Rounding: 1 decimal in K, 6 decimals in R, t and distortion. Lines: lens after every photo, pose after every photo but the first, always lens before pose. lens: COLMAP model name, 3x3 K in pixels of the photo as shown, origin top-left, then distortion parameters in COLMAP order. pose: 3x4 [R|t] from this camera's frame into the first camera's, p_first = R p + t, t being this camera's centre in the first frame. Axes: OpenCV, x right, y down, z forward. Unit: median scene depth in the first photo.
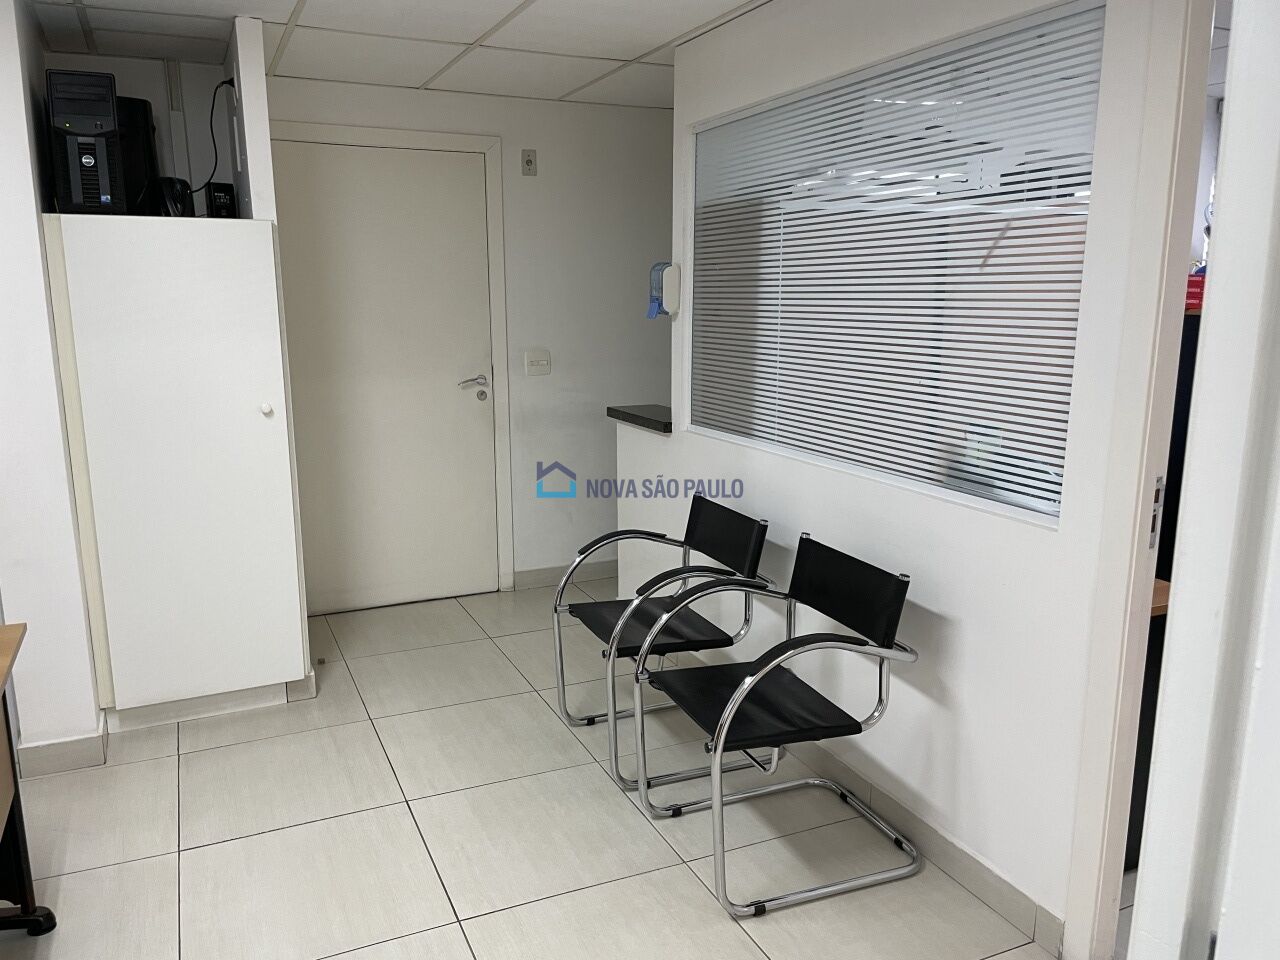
lens RADIAL K [[977.1, 0, 632.9], [0, 977.1, 488.8], [0, 0, 1]] dist [0.058424, -0.084518]
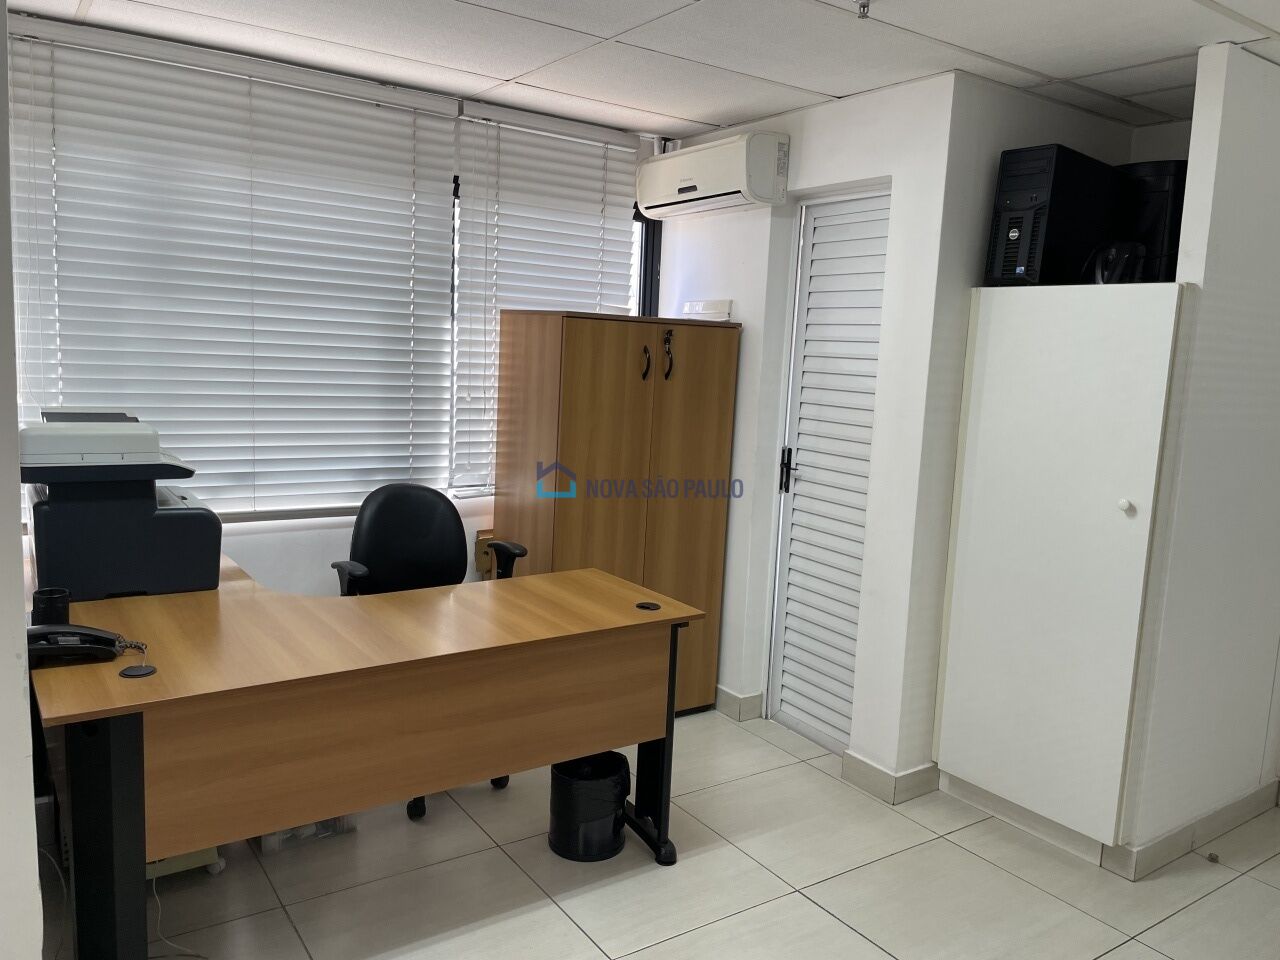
lens RADIAL K [[977.1, 0, 645.0], [0, 977.1, 481.5], [0, 0, 1]] dist [0.058424, -0.084518]
pose [[0.174015, 0.136210, -0.975277, 0.365108], [-0.248152, 0.964491, 0.090427, -0.075281], [0.952964, 0.226281, 0.201637, 0.439083]]
